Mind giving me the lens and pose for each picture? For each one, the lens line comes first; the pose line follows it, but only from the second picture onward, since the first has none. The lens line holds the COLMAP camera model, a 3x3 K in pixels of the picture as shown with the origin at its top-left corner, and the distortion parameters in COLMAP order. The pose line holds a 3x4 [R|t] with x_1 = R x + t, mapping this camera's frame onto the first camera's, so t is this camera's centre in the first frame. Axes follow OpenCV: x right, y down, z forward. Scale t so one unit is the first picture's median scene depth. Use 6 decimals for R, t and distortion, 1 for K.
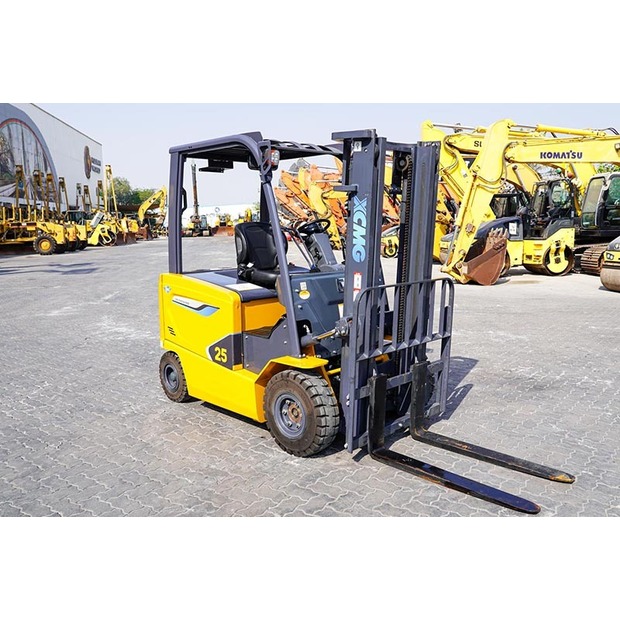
lens RADIAL K [[601.5, 0, 293.9], [0, 601.5, 309.9], [0, 0, 1]] dist [-0.024211, -0.006924]
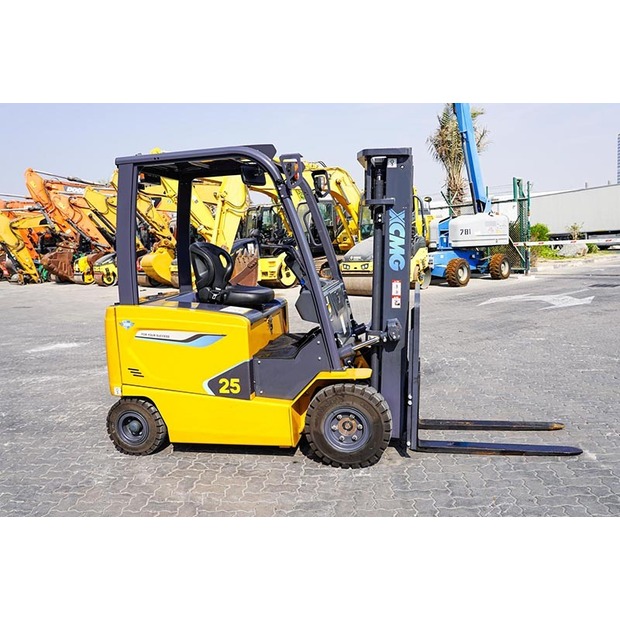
lens RADIAL K [[581.8, 0, 310.0], [0, 581.8, 310.0], [0, 0, 1]] dist [-0.029488, -0.004695]
pose [[0.821080, -0.101317, 0.561749, -0.451142], [0.124672, 0.992193, -0.003275, -0.019157], [-0.557032, 0.072723, 0.827301, 0.176152]]
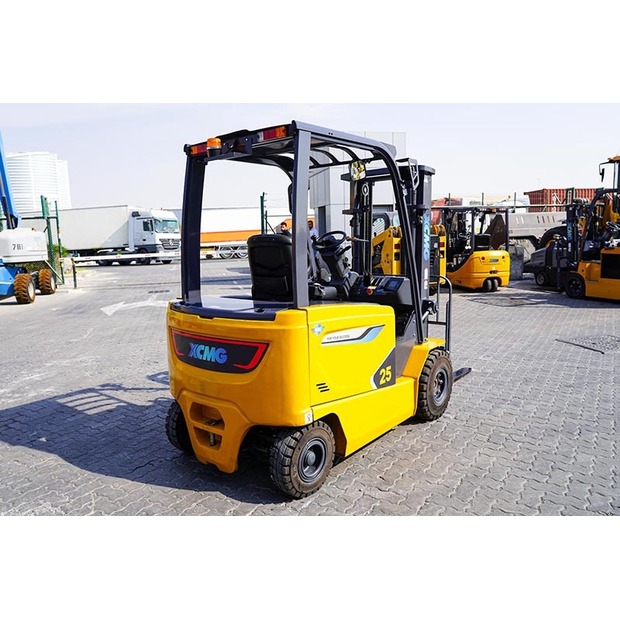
lens RADIAL K [[506.4, 0, 309.9], [0, 506.4, 300.9], [0, 0, 1]] dist [-0.002064, 0.002702]
pose [[-0.144245, -0.108835, 0.983539, -0.763944], [0.173516, 0.975751, 0.133421, -0.142728], [-0.974210, 0.189905, -0.121863, 1.061376]]
